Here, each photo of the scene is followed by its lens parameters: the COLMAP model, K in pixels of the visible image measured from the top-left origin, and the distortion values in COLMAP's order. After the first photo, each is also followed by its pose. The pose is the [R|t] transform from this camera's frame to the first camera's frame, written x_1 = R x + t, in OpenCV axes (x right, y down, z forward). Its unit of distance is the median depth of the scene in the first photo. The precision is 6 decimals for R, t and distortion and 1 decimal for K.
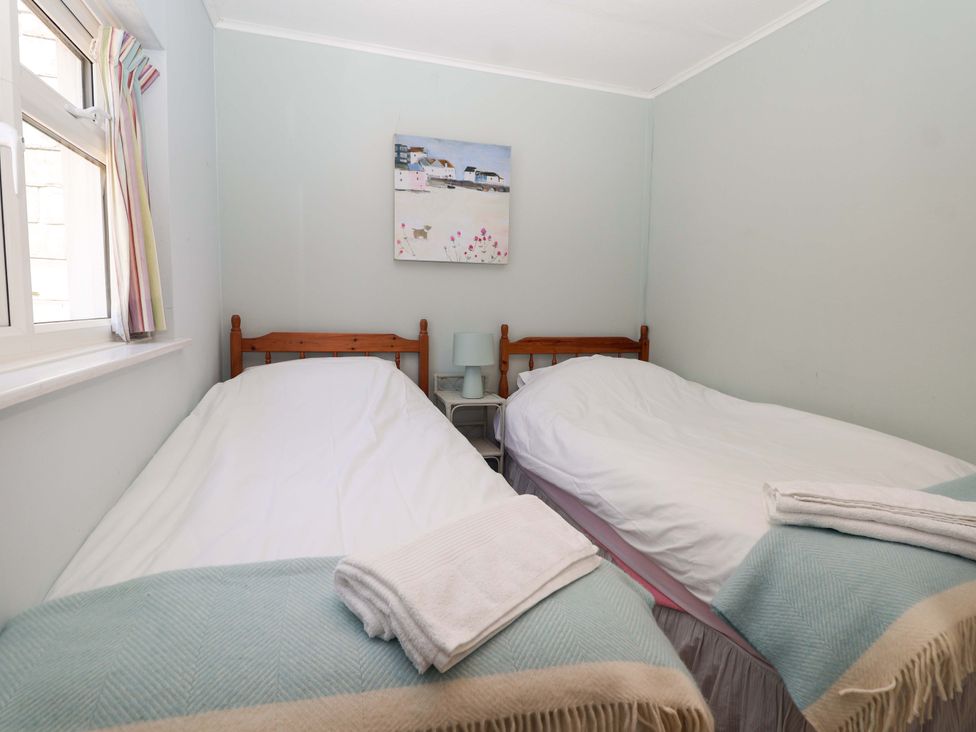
lens RADIAL K [[509.5, 0, 488.0], [0, 509.5, 366.0], [0, 0, 1]] dist [0.002344, -0.011297]
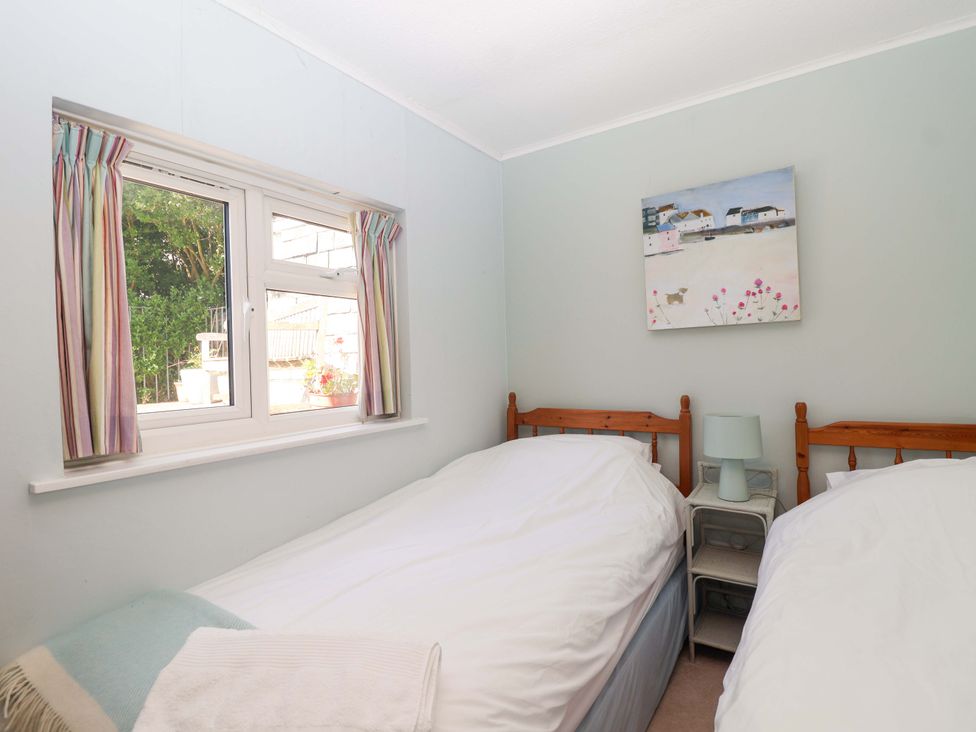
lens RADIAL K [[509.5, 0, 488.0], [0, 509.5, 366.0], [0, 0, 1]] dist [0.002344, -0.011297]
pose [[0.620558, -0.036048, -0.783331, 0.348369], [-0.044994, 0.995660, -0.081464, -0.058159], [0.782868, 0.085798, 0.616243, 0.218072]]
